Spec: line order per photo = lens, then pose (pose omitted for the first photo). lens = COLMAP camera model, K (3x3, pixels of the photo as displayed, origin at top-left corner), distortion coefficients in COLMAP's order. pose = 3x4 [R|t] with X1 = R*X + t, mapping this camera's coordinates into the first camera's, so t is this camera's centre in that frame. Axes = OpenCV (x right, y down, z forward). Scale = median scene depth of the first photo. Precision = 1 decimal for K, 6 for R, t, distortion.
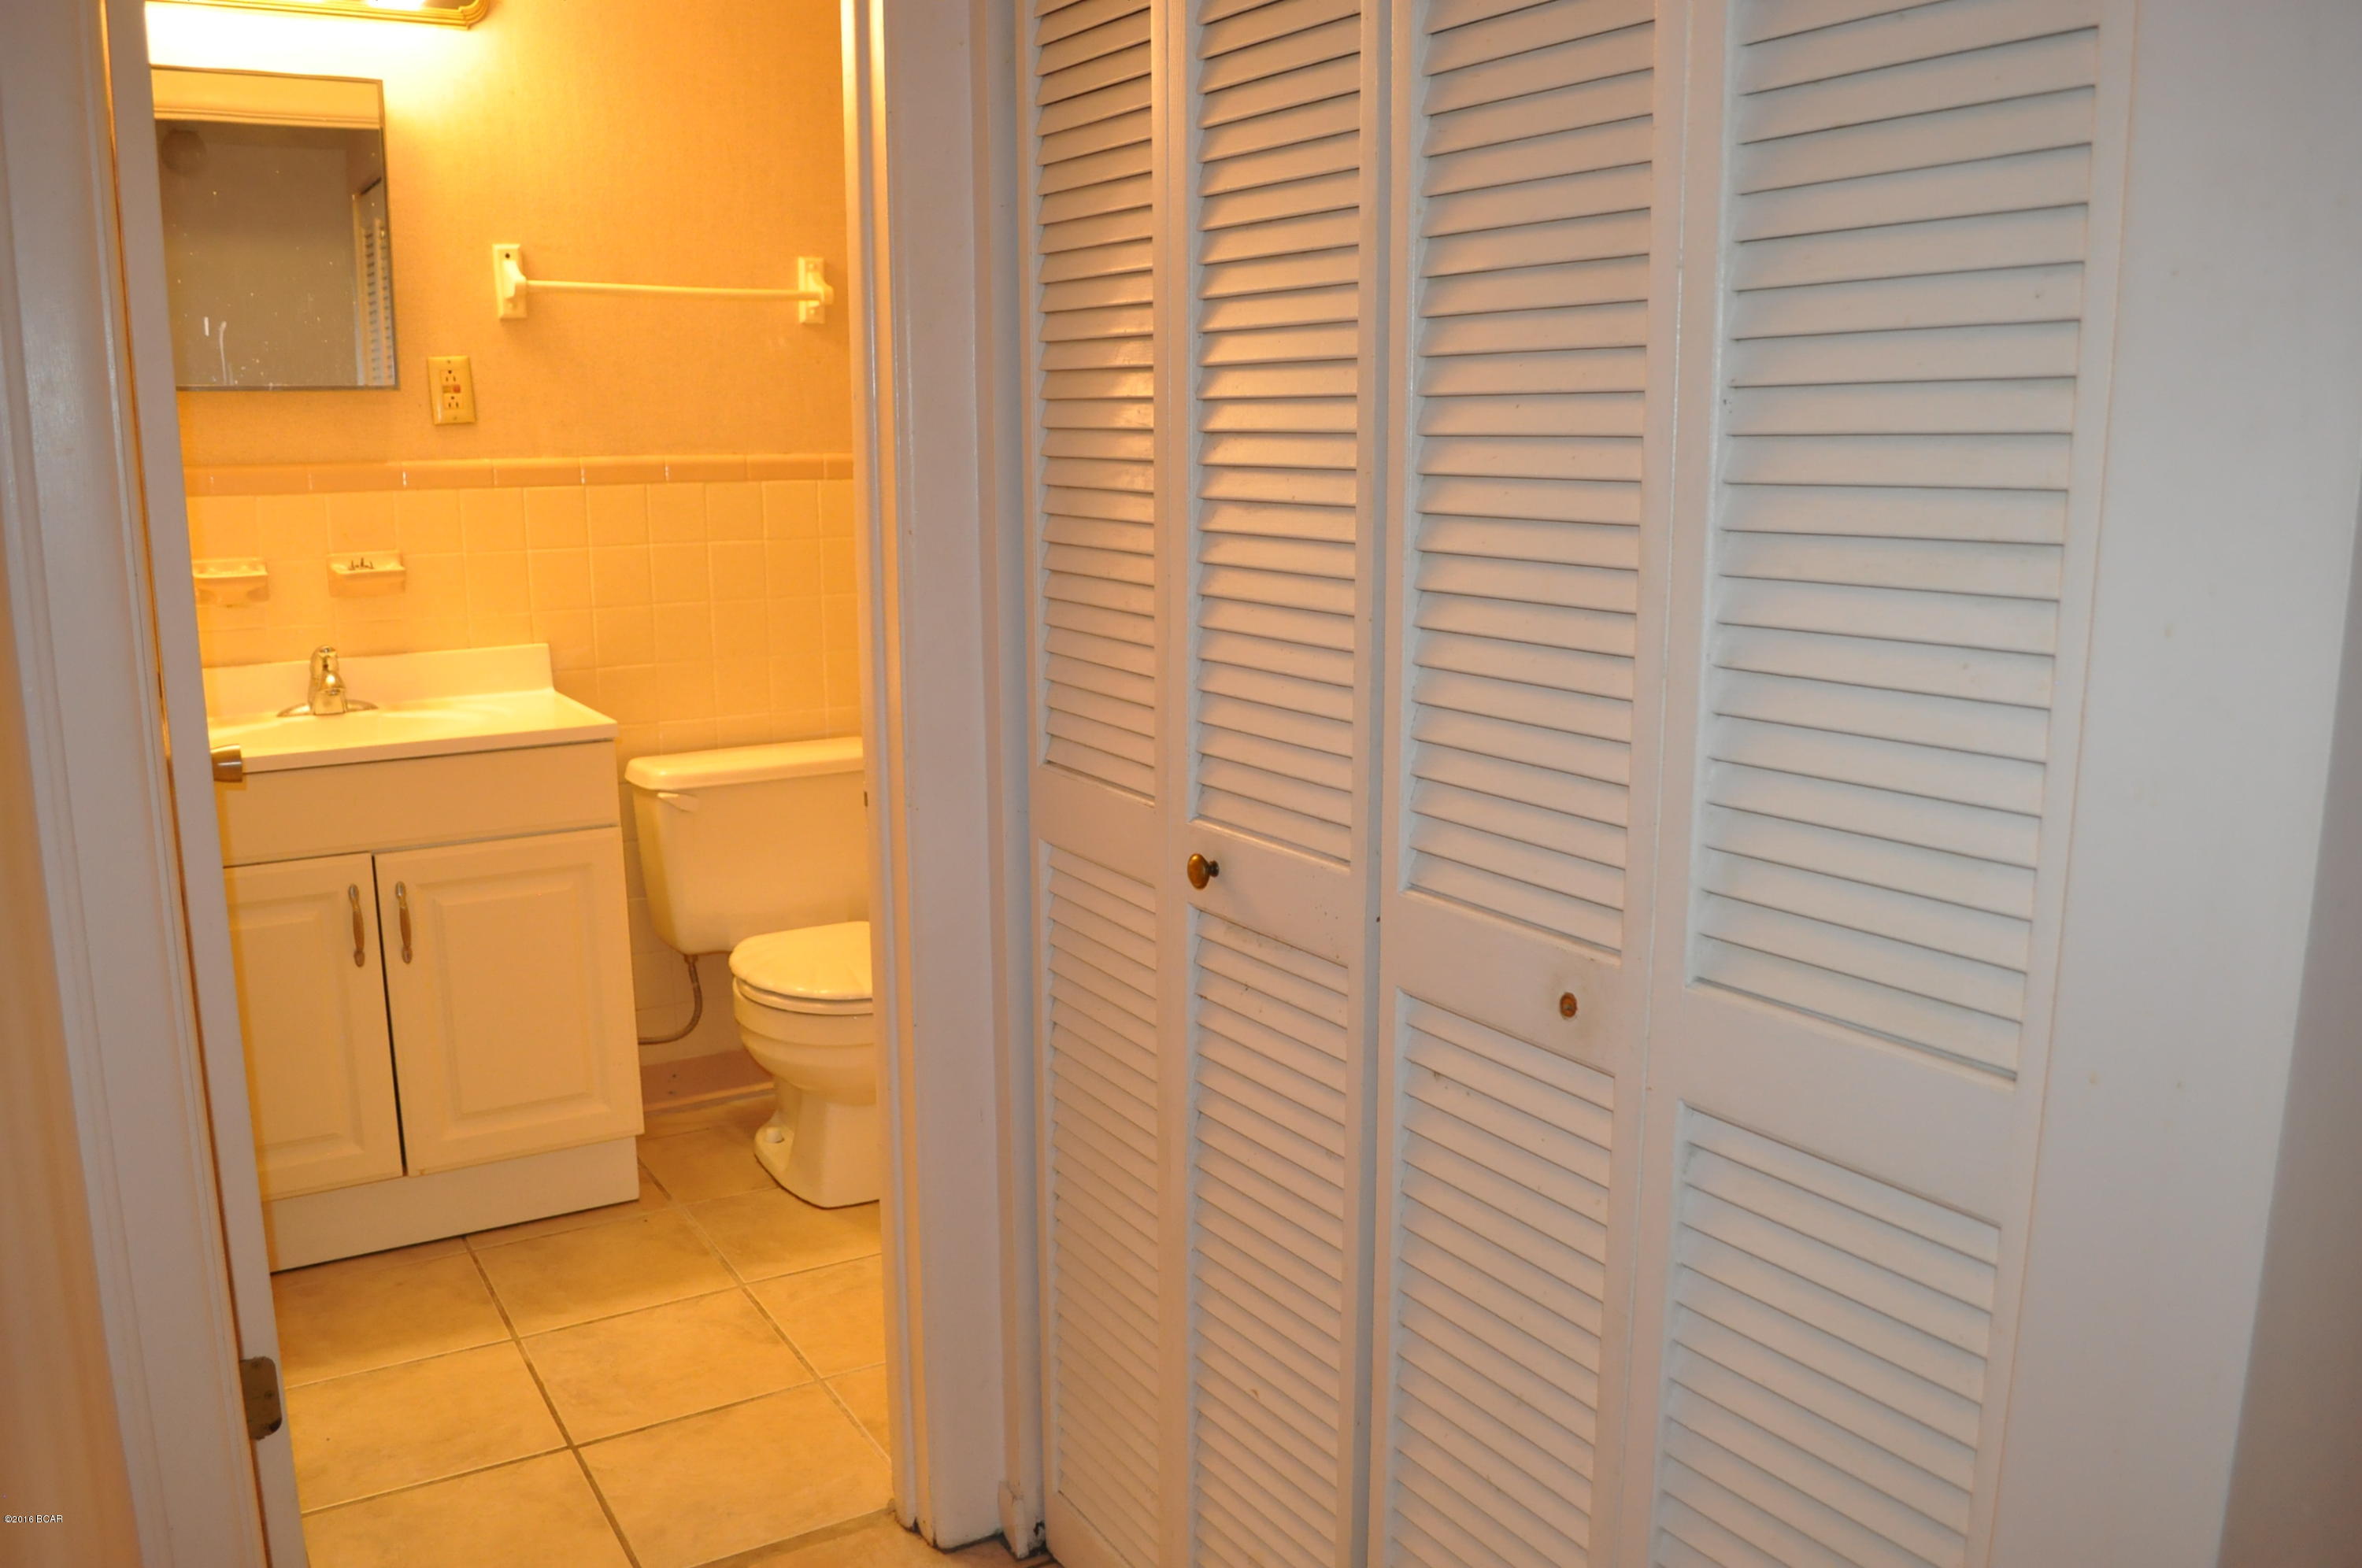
lens RADIAL K [[1861.7, 0, 1183.0], [0, 1861.7, 794.0], [0, 0, 1]] dist [-0.083731, 0.006996]
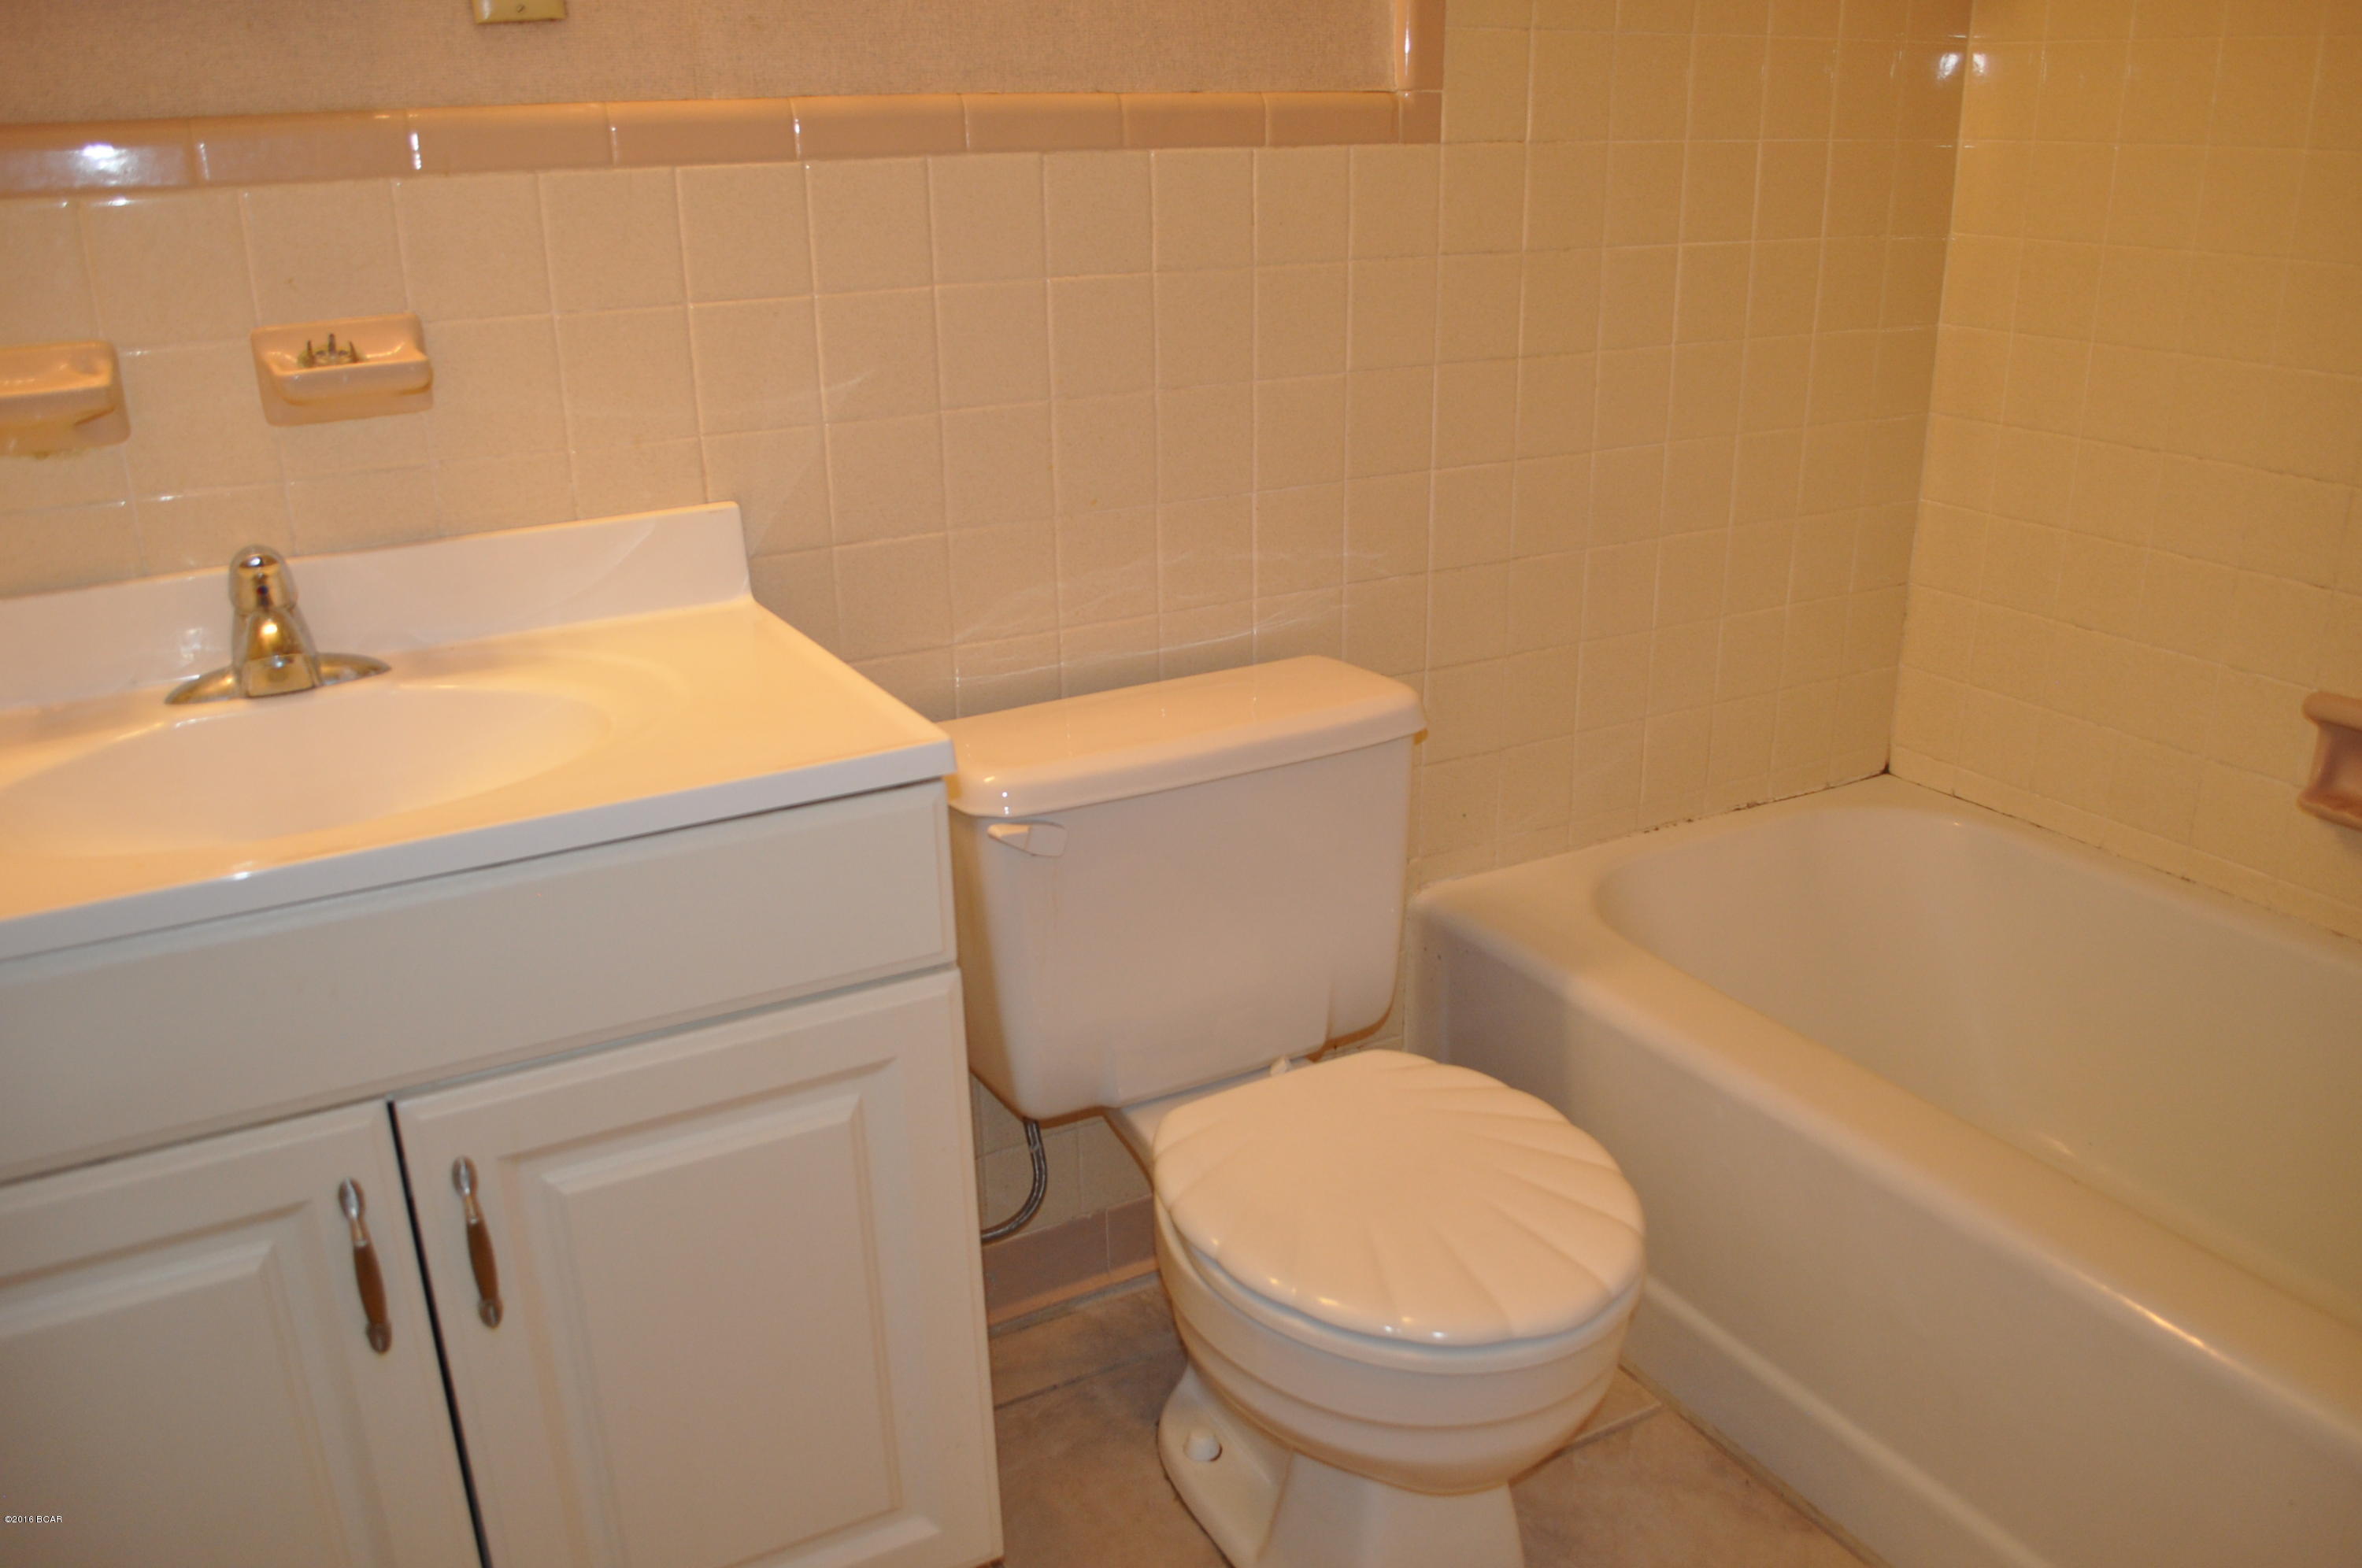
lens RADIAL K [[1861.7, 0, 1176.0], [0, 1861.7, 779.2], [0, 0, 1]] dist [-0.083731, 0.006996]
pose [[0.999350, 0.001757, -0.035997, -0.228140], [0.003948, 0.987464, 0.157795, -0.091765], [0.035823, -0.157835, 0.986816, 0.555460]]
